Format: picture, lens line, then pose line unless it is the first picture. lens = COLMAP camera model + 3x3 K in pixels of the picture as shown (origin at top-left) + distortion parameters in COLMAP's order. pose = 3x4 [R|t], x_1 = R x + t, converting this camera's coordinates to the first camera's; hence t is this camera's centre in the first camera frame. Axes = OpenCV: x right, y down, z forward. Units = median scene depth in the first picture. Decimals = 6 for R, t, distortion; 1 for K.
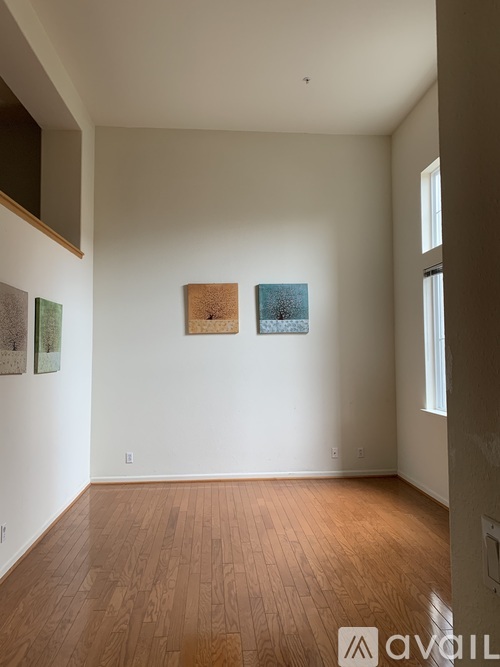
lens RADIAL K [[510.1, 0, 250.0], [0, 510.1, 333.5], [0, 0, 1]] dist [0.081345, -0.118767]
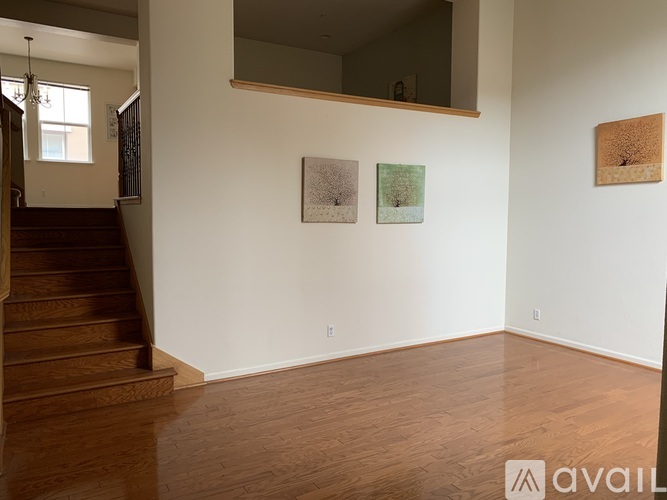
lens RADIAL K [[510.1, 0, 333.5], [0, 510.1, 250.0], [0, 0, 1]] dist [0.081345, -0.118767]
pose [[0.444821, 0.075097, -0.892465, 0.462394], [0.032011, 0.994509, 0.099638, 0.008988], [0.895047, -0.072889, 0.439975, 0.231009]]
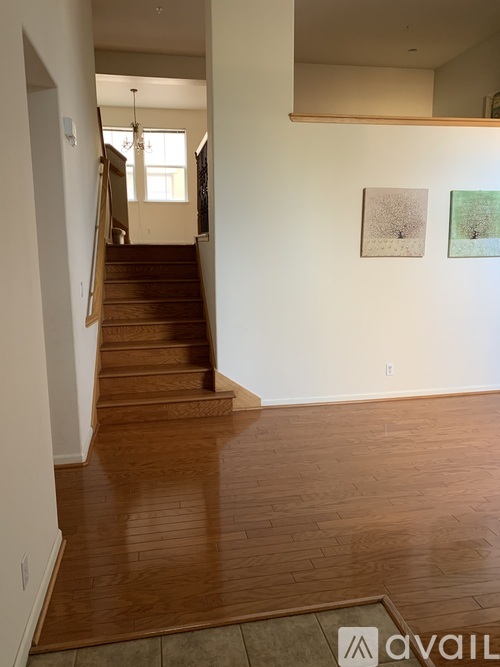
lens RADIAL K [[505.8, 0, 250.0], [0, 505.8, 333.5], [0, 0, 1]] dist [0.059448, -0.114050]
pose [[0.112850, 0.179620, -0.977242, 0.481594], [0.050861, 0.981191, 0.186219, 0.005785], [0.992309, -0.070719, 0.101591, 0.286249]]
